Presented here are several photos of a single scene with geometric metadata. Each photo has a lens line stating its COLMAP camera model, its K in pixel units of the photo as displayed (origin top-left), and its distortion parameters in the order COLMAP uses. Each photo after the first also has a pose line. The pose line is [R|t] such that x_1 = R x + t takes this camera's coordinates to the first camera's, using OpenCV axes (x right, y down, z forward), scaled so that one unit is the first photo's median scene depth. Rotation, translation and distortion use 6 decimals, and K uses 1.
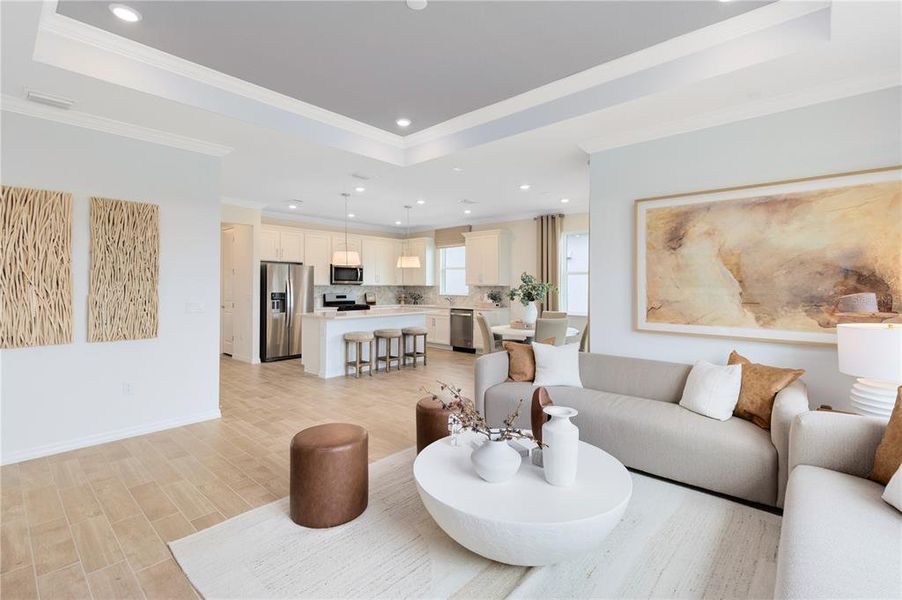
lens RADIAL K [[415.3, 0, 451.0], [0, 415.3, 300.0], [0, 0, 1]] dist [-0.002240, -0.000540]
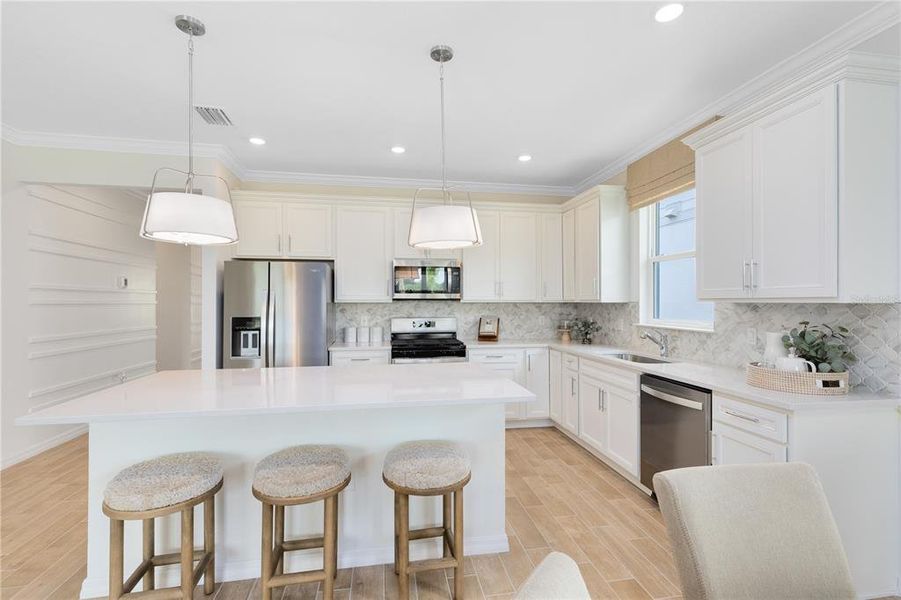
lens RADIAL K [[414.8, 0, 450.5], [0, 414.8, 300.0], [0, 0, 1]] dist [-0.002240, -0.000540]
pose [[0.796624, -0.002489, -0.604470, 0.075761], [-0.022374, 0.999185, -0.033600, -0.021528], [0.604061, 0.040291, 0.795919, 0.630793]]
